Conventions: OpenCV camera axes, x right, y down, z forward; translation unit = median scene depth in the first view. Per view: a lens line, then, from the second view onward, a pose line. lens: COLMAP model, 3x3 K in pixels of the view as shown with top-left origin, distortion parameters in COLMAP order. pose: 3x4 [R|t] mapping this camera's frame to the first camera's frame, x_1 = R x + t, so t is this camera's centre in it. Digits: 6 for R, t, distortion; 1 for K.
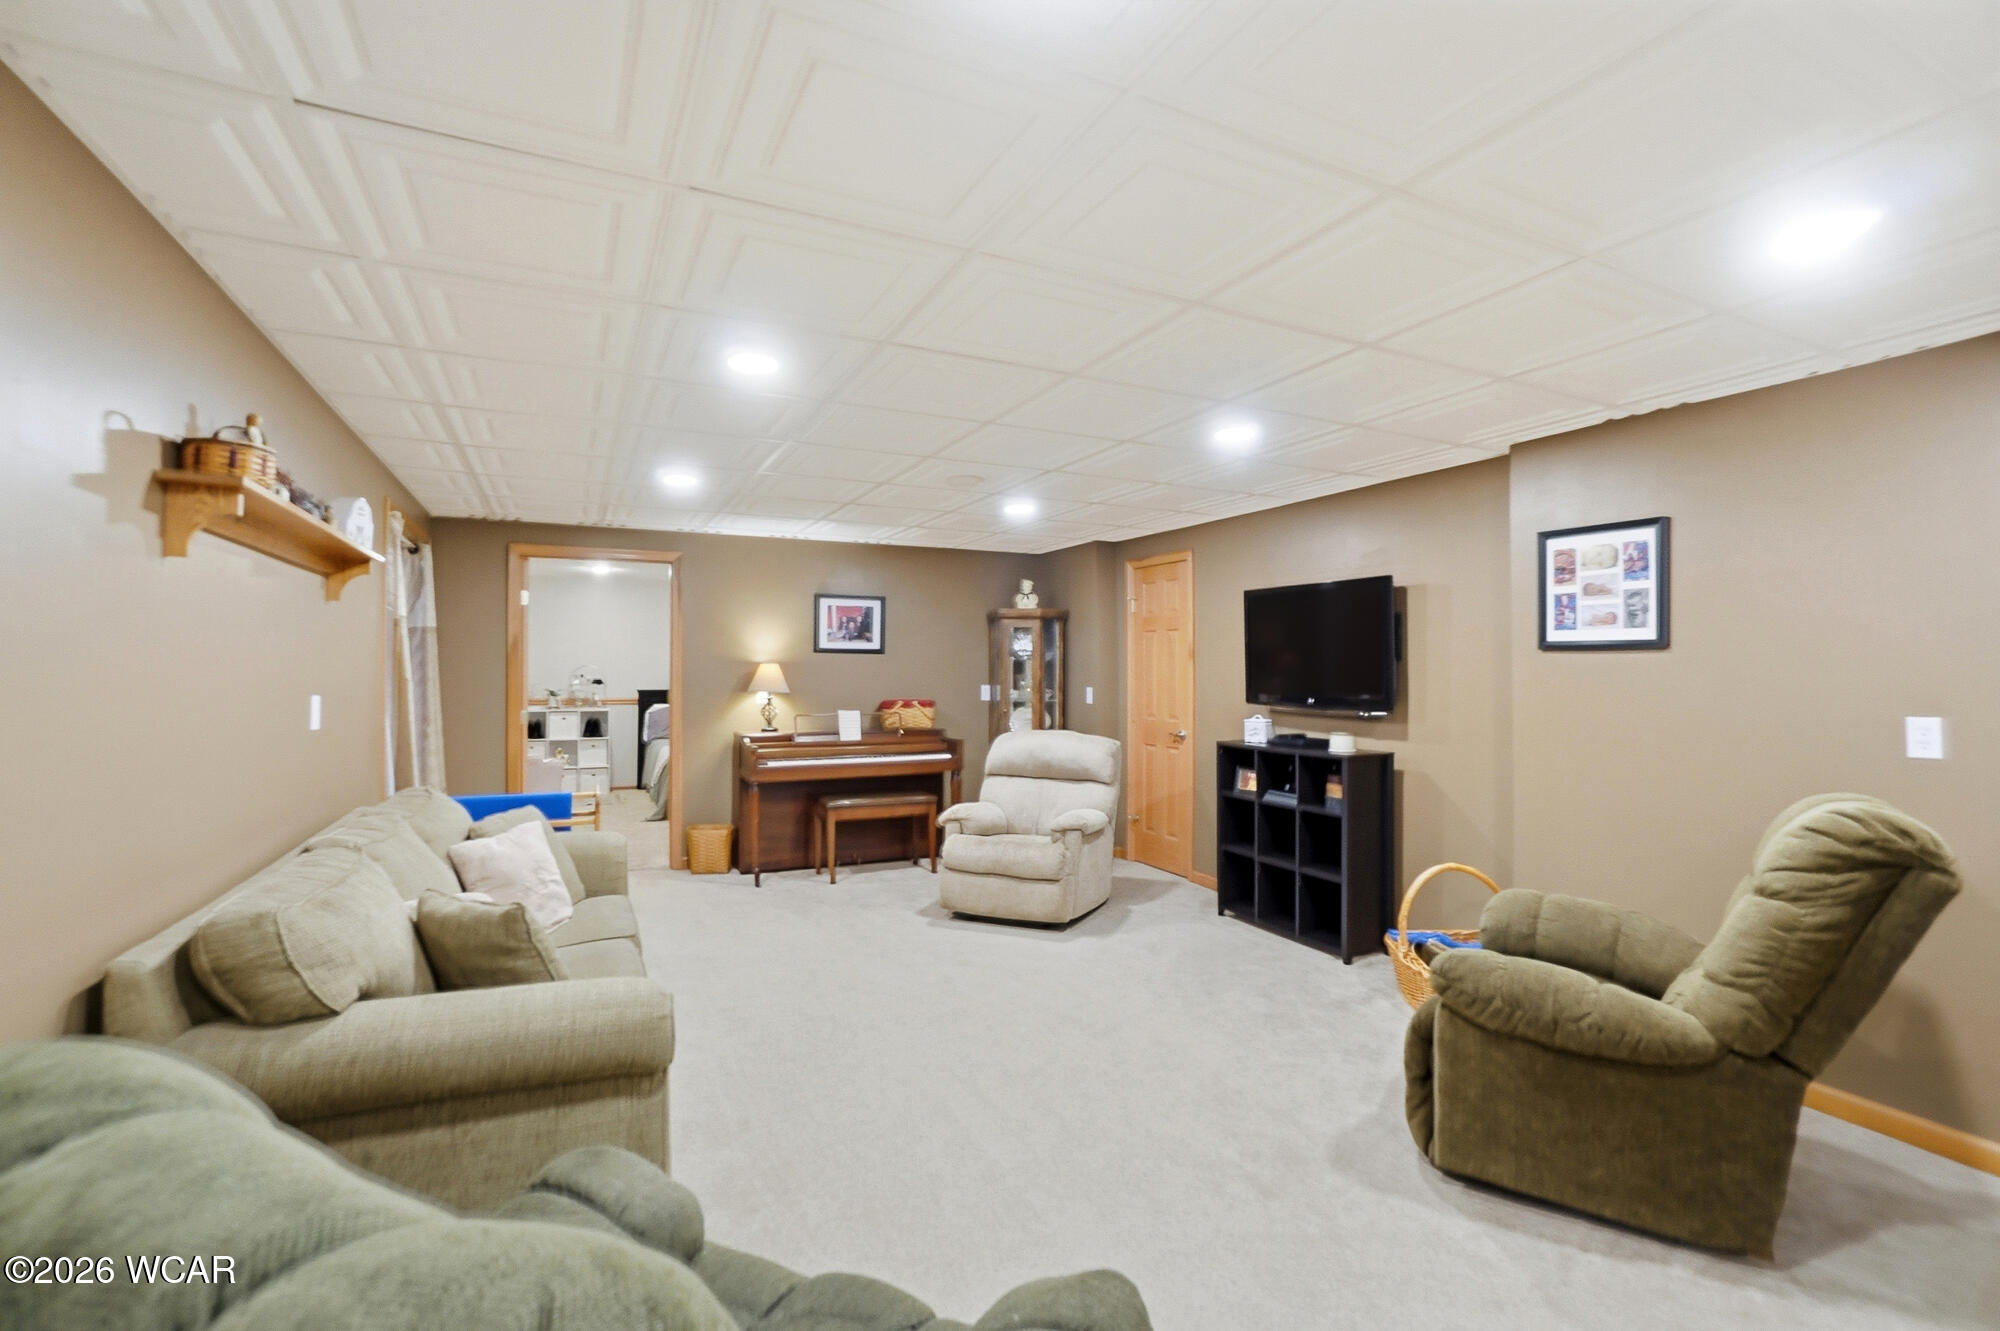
lens RADIAL K [[905.2, 0, 1000.0], [0, 905.2, 665.5], [0, 0, 1]] dist [-0.001553, 0.000051]
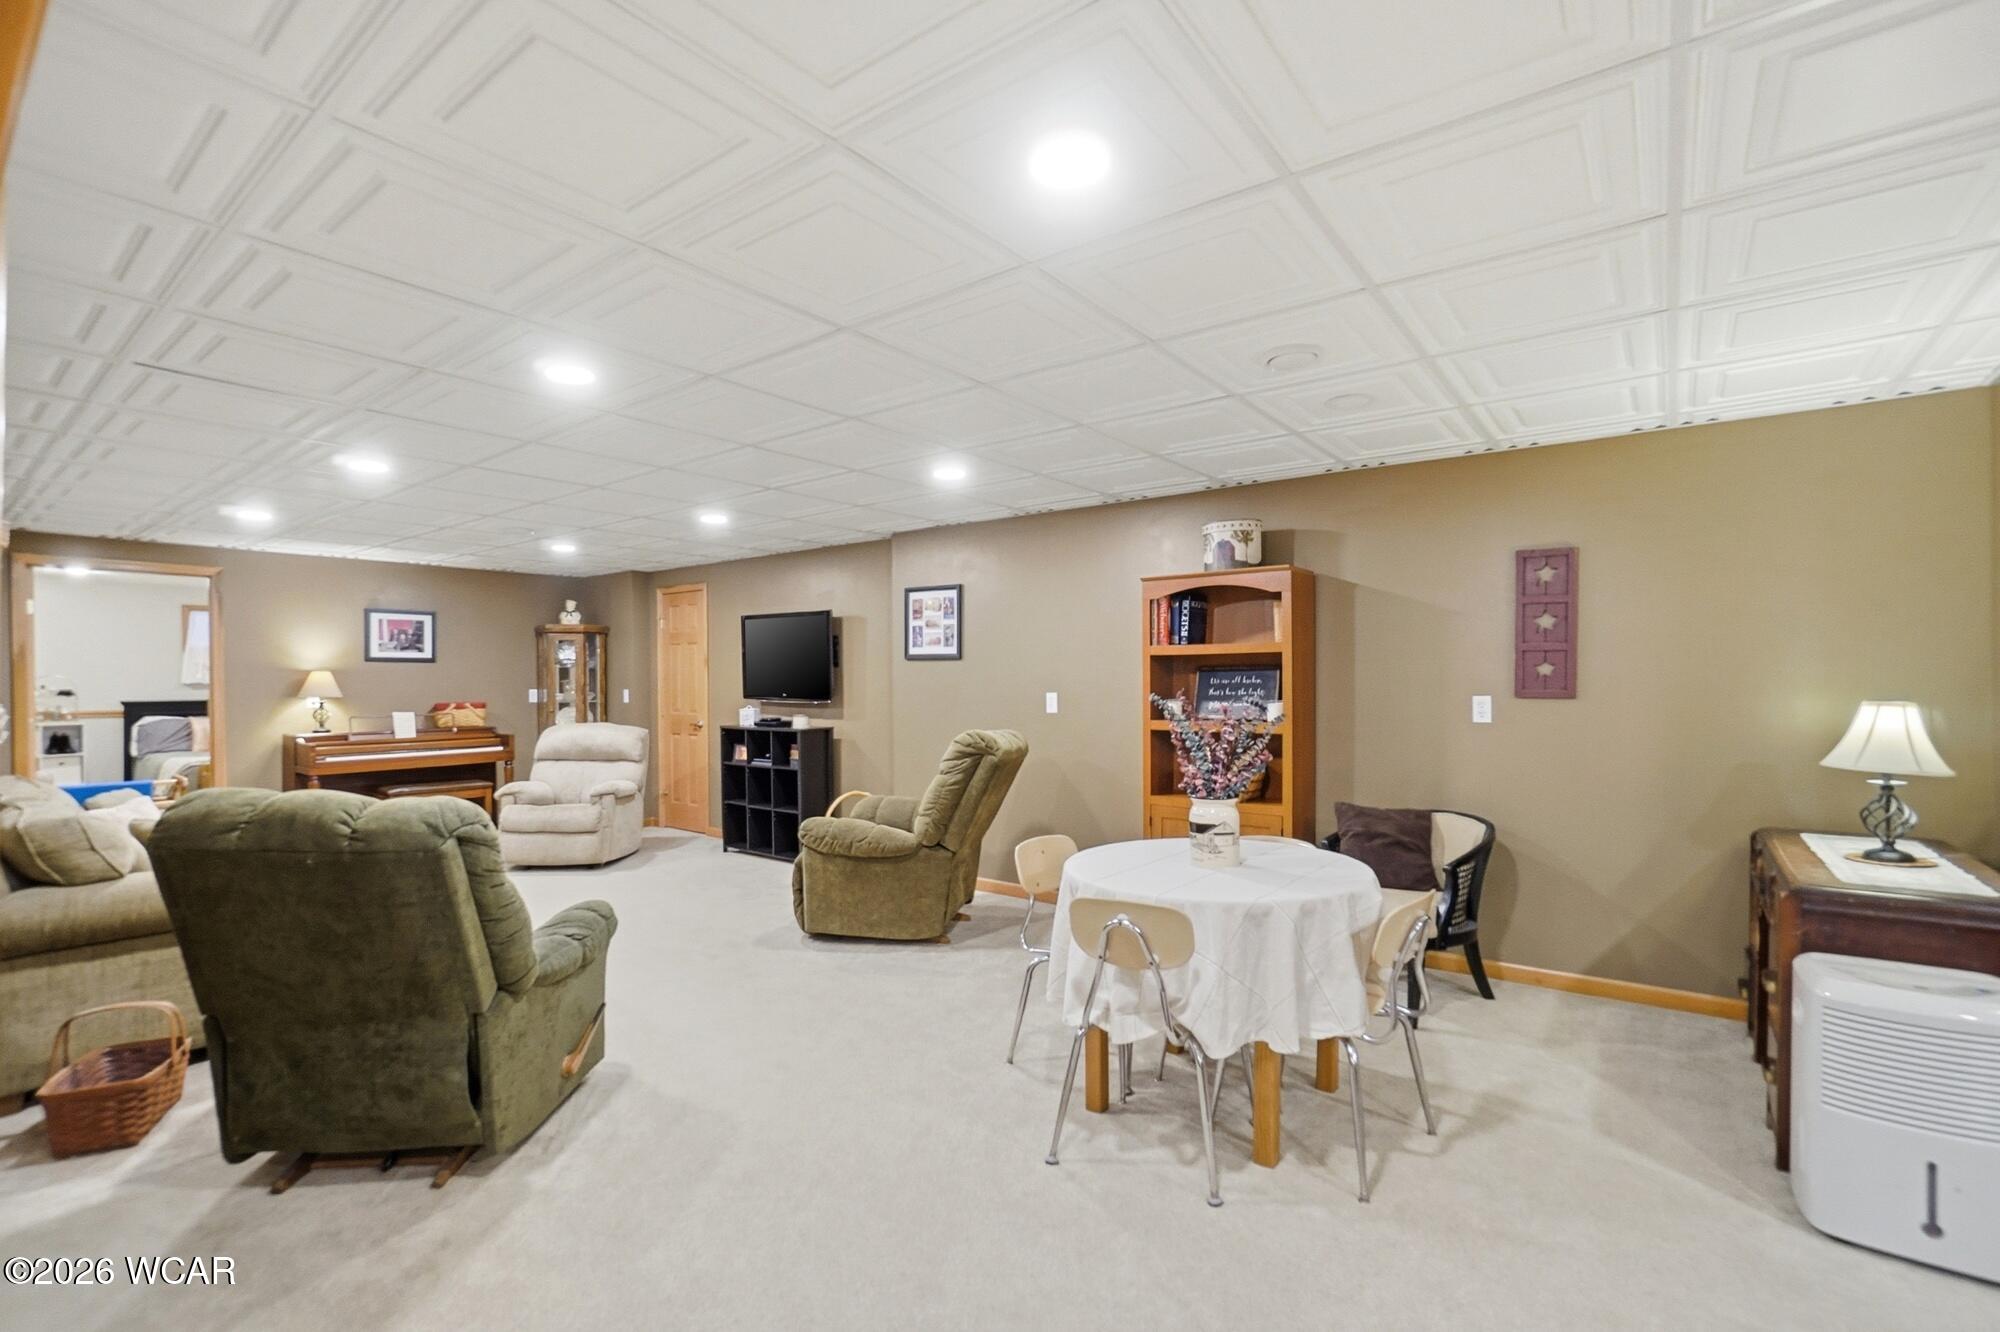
lens RADIAL K [[861.8, 0, 923.4], [0, 861.8, 678.0], [0, 0, 1]] dist [-0.002453, 0.000254]
pose [[0.914708, -0.007679, 0.404043, -0.006103], [0.005883, 0.999967, 0.005687, 0.005274], [-0.404073, -0.002825, 0.914722, -0.306884]]
